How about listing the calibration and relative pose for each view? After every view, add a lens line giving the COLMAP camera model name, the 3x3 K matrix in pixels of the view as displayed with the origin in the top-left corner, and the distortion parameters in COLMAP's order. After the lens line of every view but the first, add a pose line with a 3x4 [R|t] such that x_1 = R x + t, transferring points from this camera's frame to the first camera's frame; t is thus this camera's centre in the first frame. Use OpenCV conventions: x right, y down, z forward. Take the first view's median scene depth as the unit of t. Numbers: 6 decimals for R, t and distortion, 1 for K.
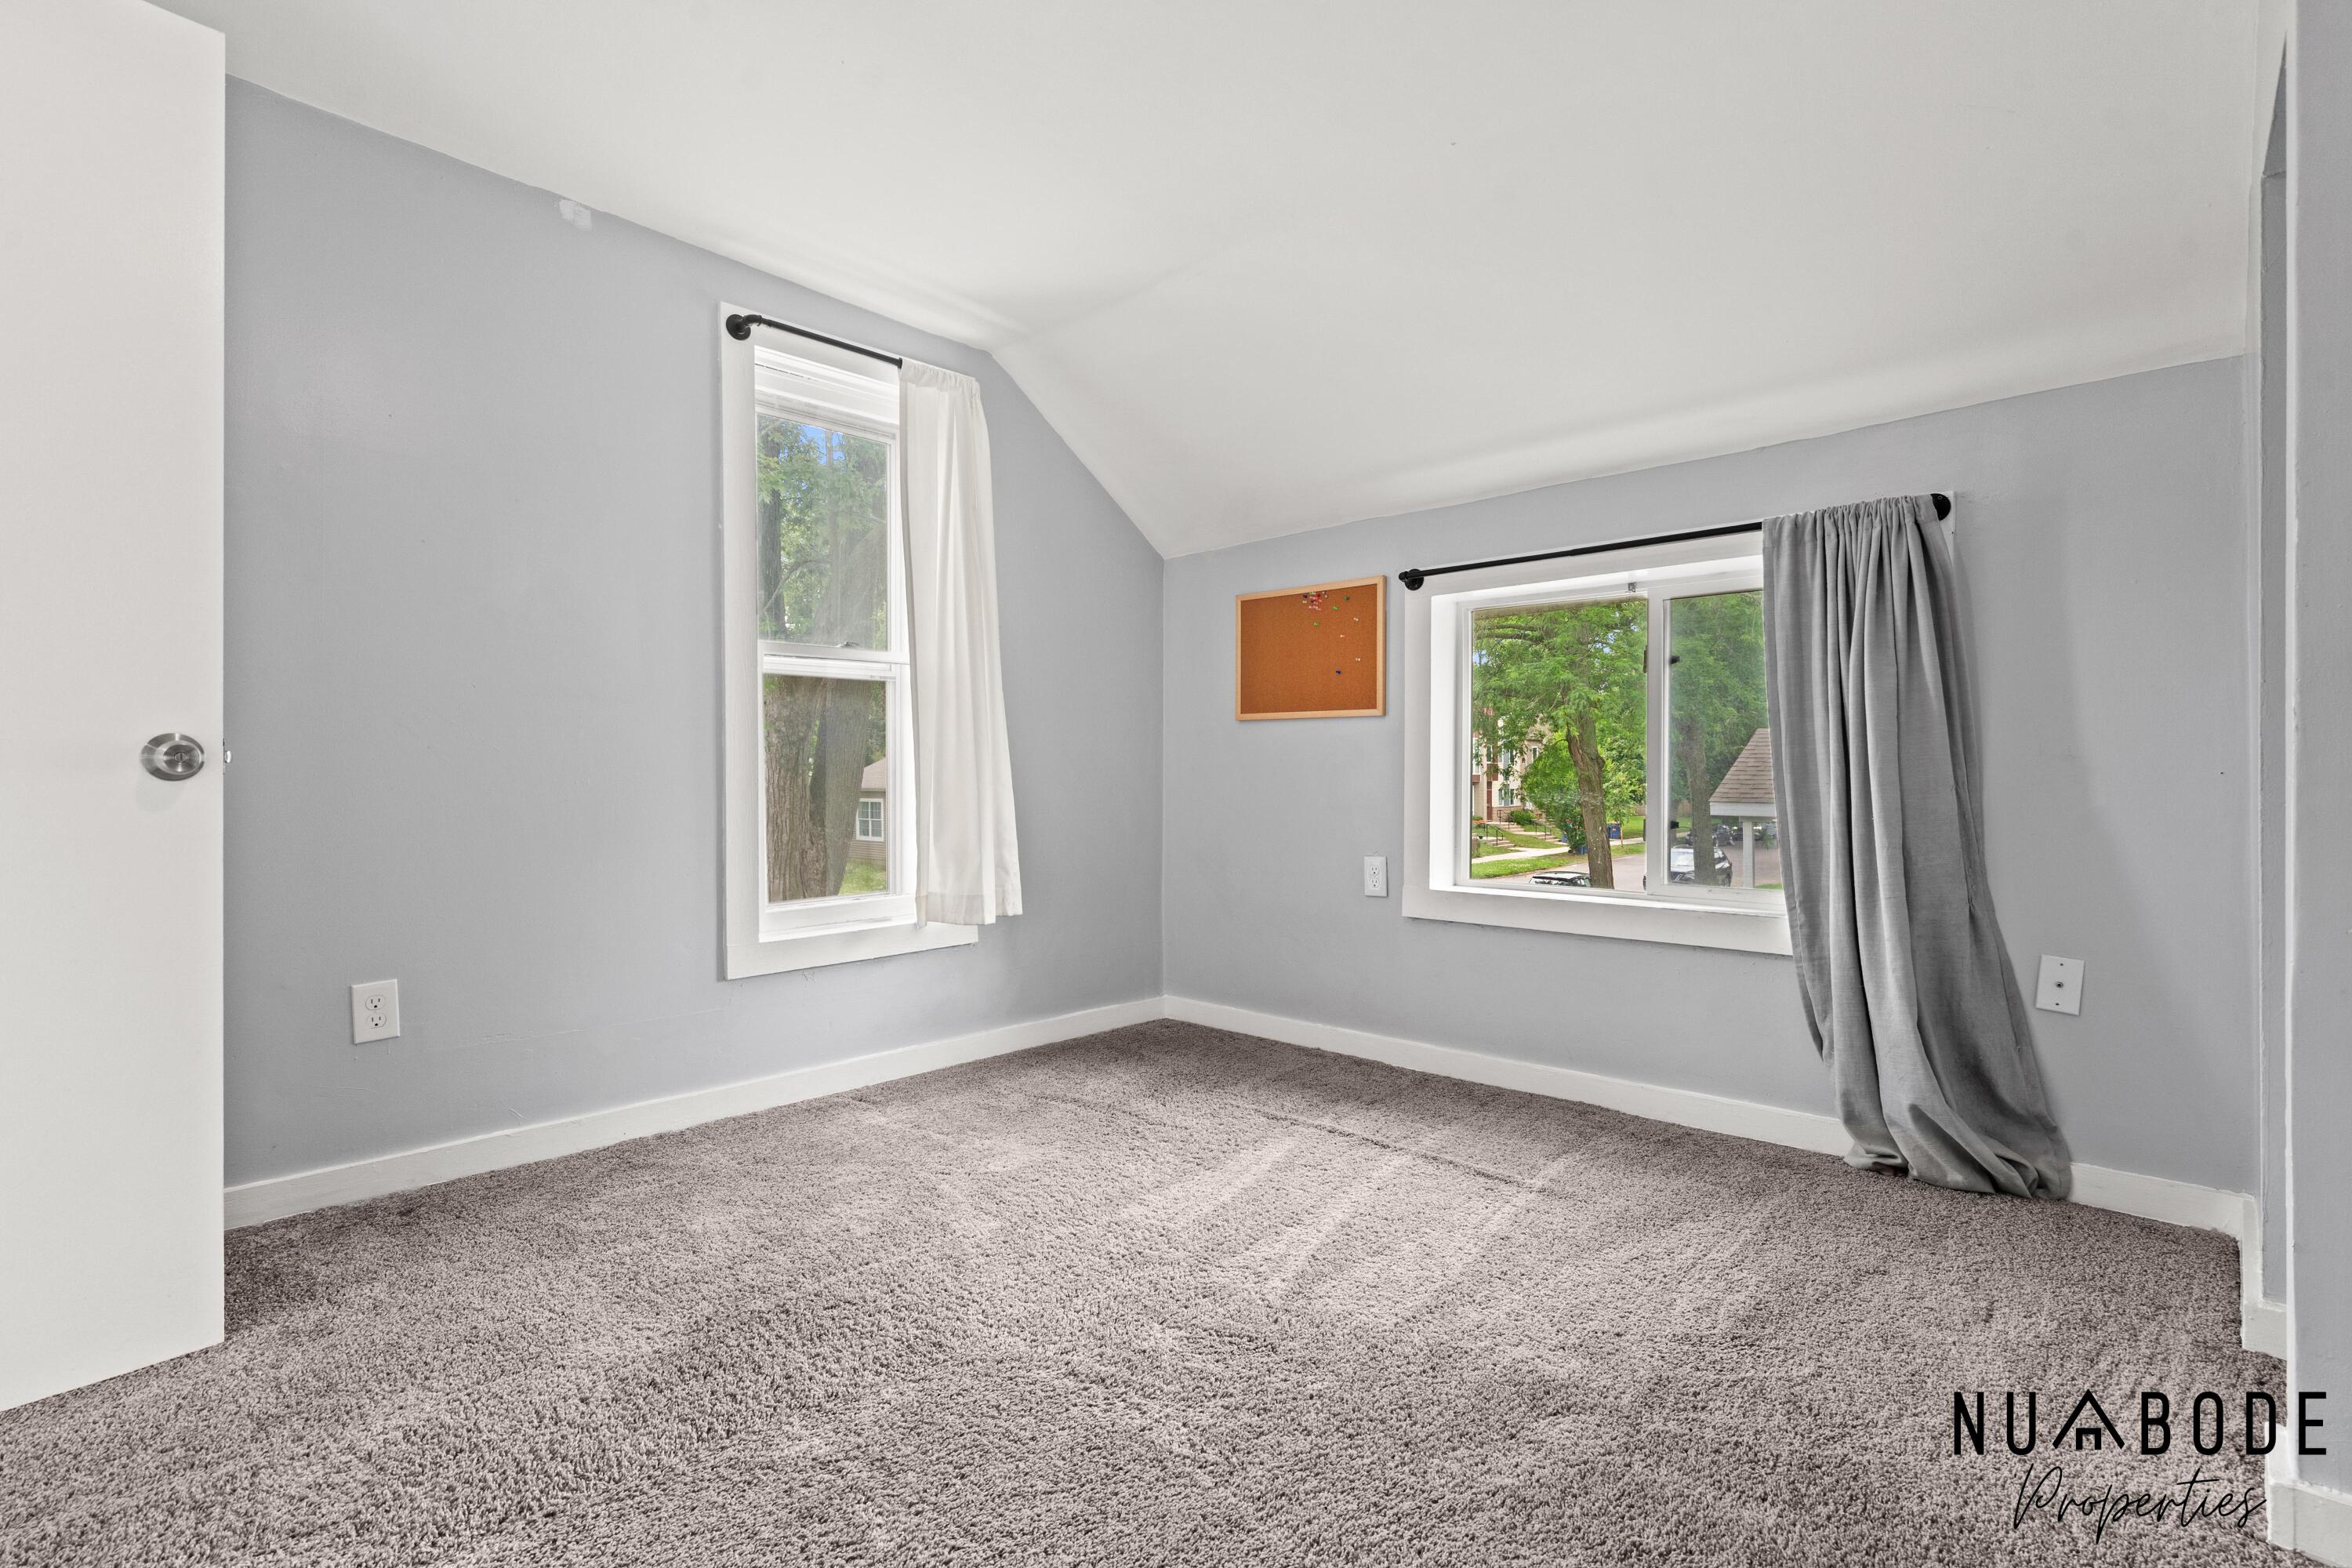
lens RADIAL K [[1098.7, 0, 1178.3], [0, 1098.7, 770.8], [0, 0, 1]] dist [-0.002318, 0.000156]
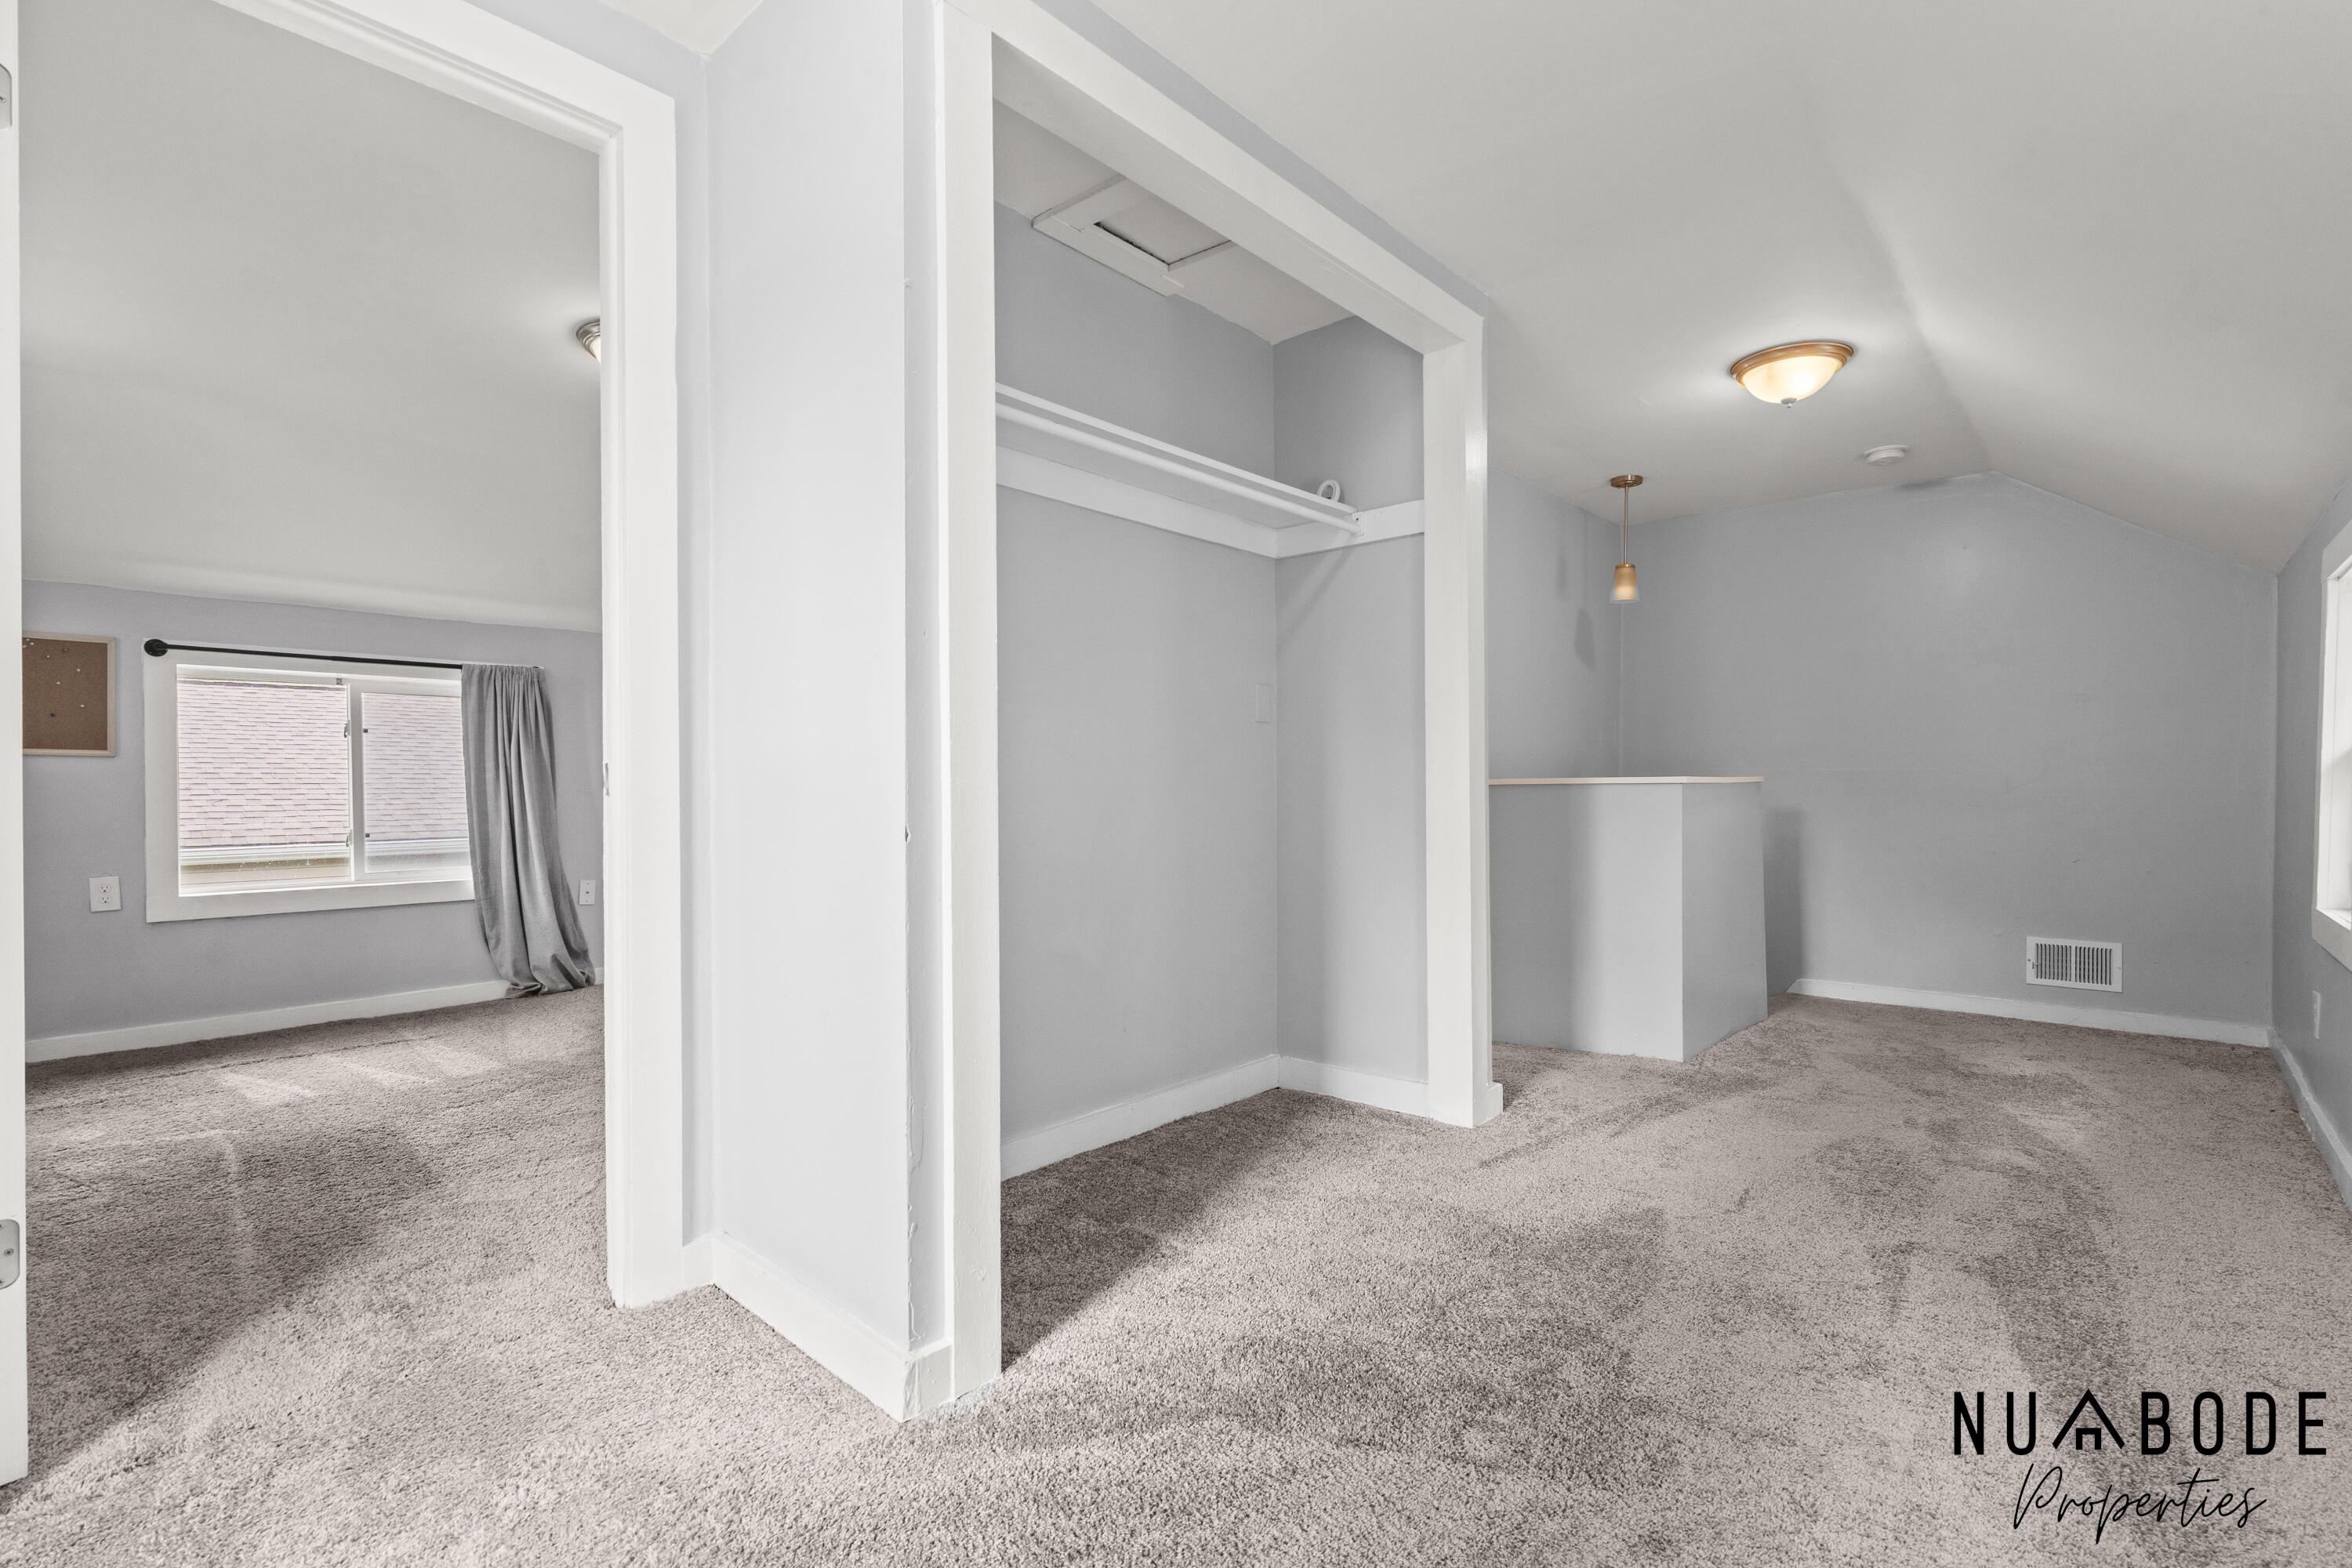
lens RADIAL K [[1103.8, 0, 1176.0], [0, 1103.8, 784.0], [0, 0, 1]] dist [-0.003188, -0.000869]
pose [[-0.045843, 0.007062, 0.998924, -1.370067], [0.004237, 0.999967, -0.006875, -0.010105], [-0.998940, 0.003918, -0.045871, -0.108135]]
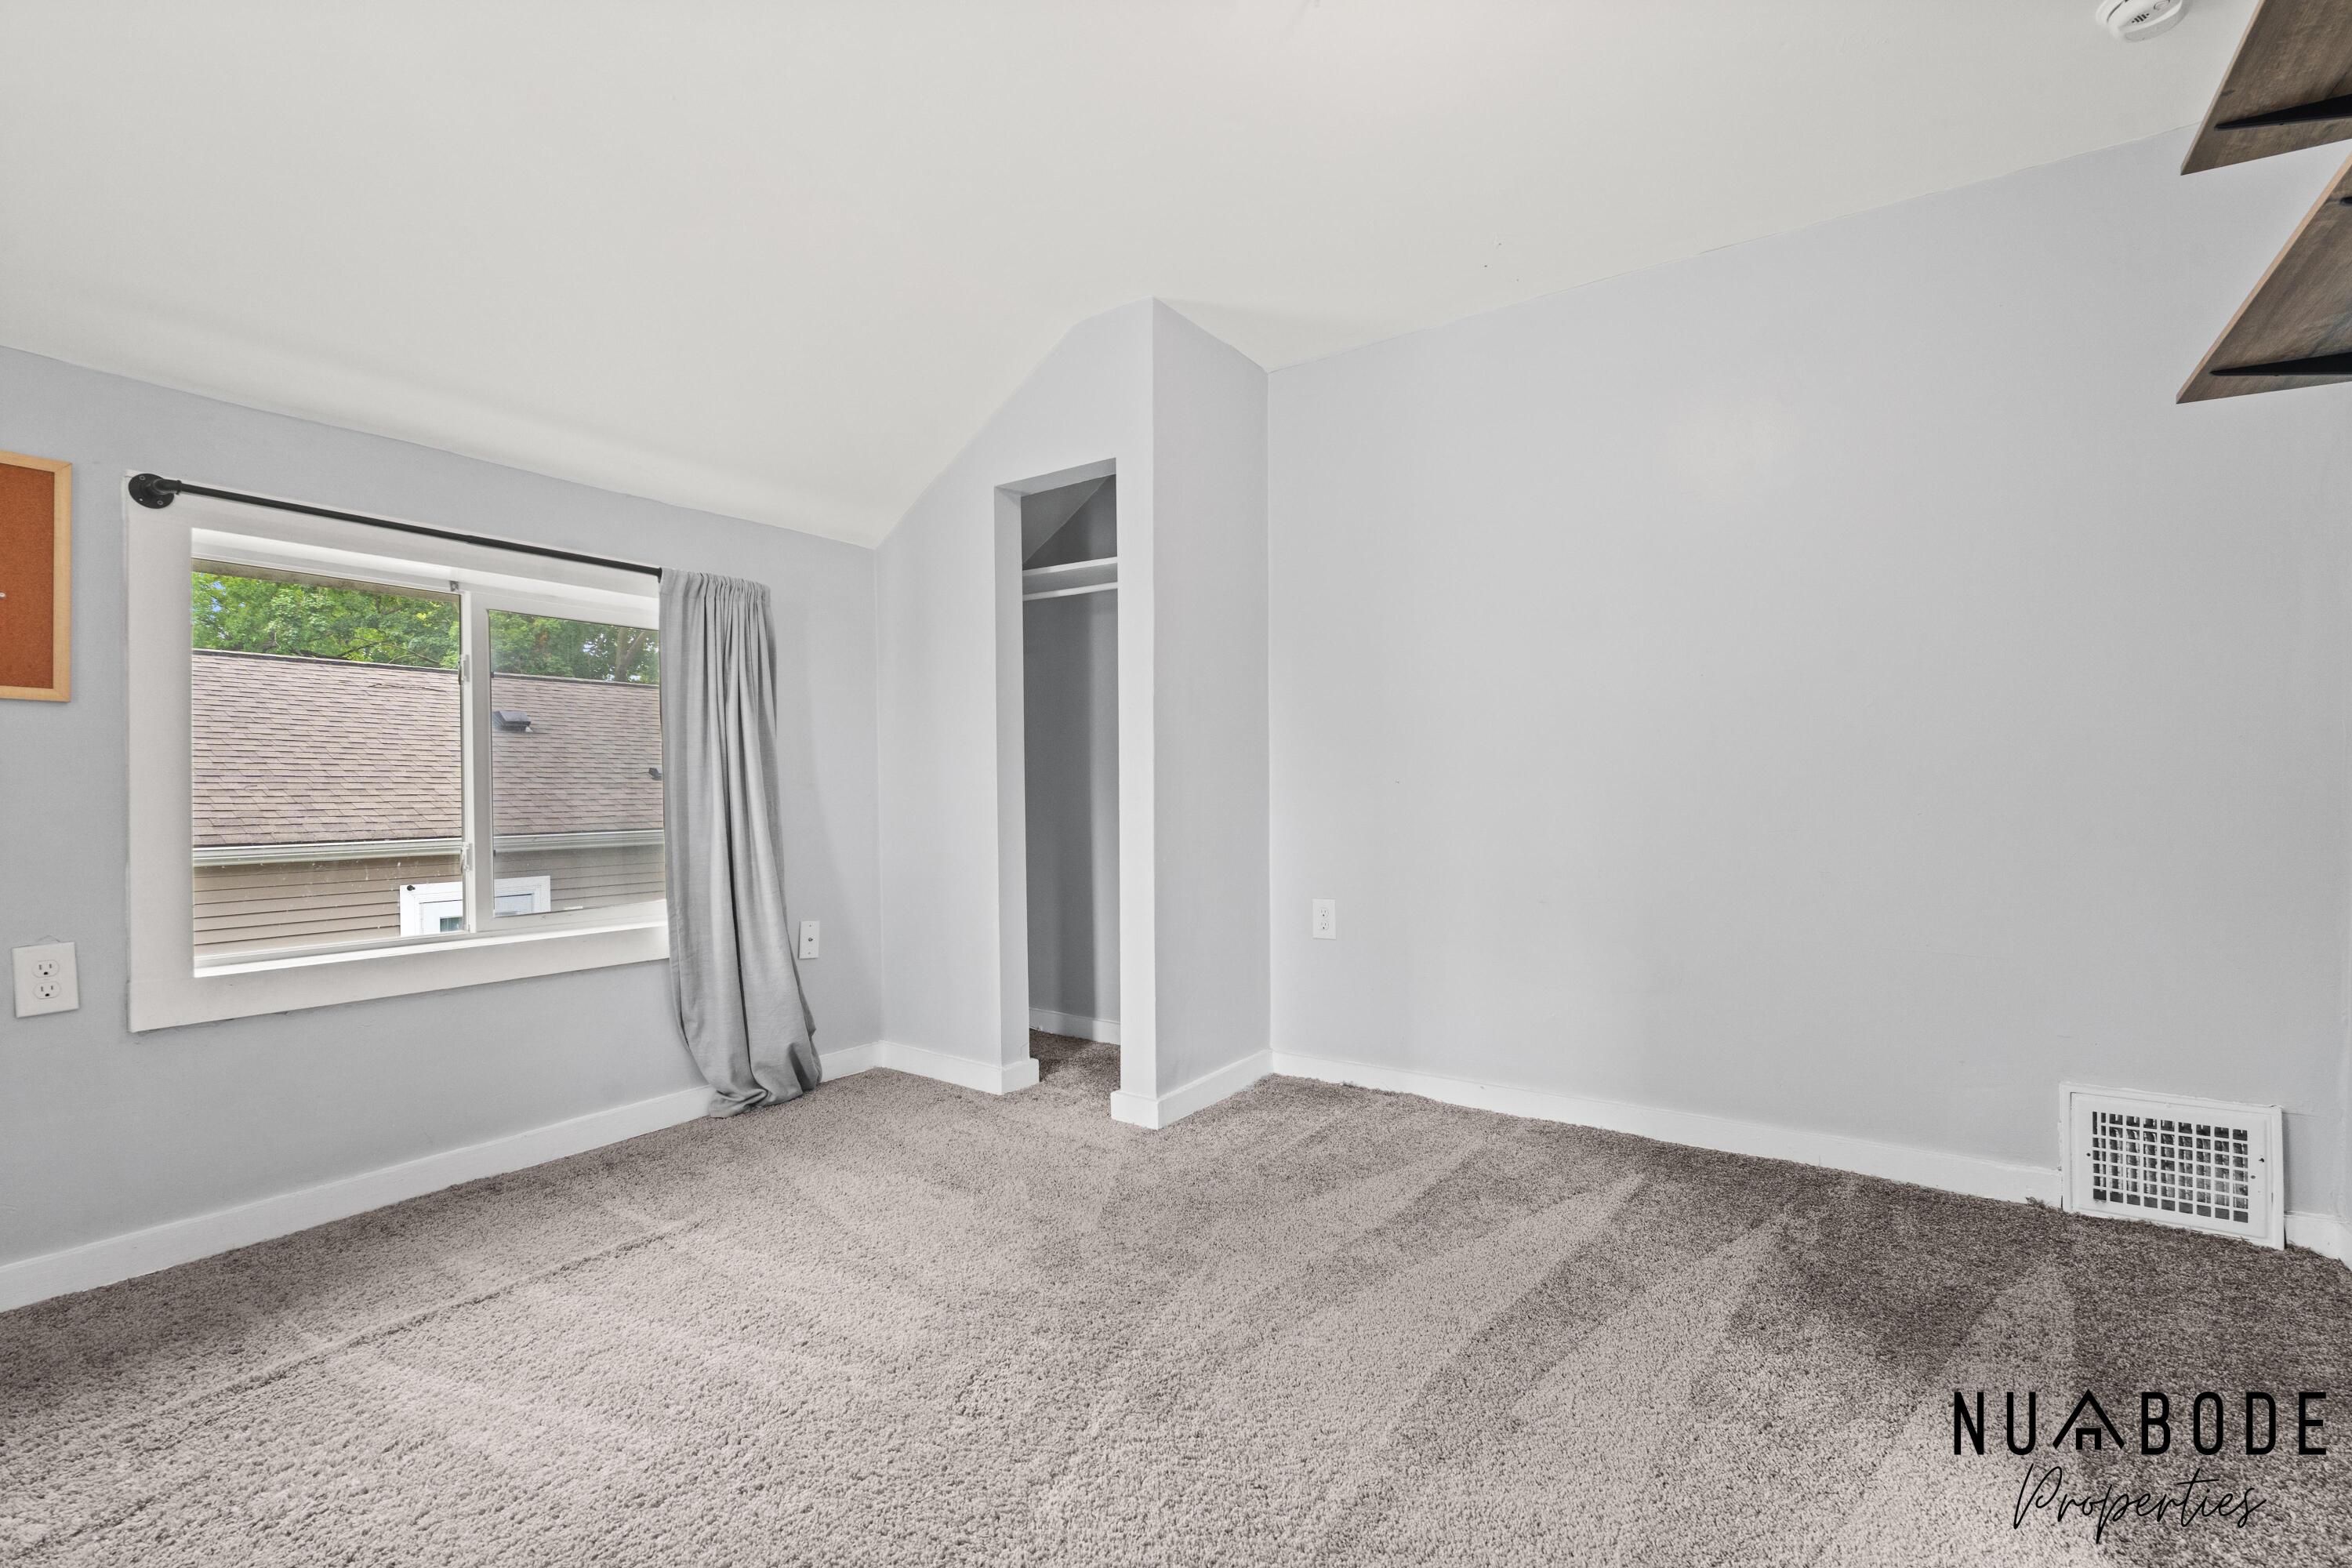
lens RADIAL K [[1098.7, 0, 1178.3], [0, 1098.7, 770.8], [0, 0, 1]] dist [-0.002318, 0.000156]
pose [[-0.176314, 0.015655, 0.984209, -0.649764], [-0.003972, 0.999854, -0.016616, -0.007755], [-0.984326, -0.006839, -0.176226, 0.682563]]
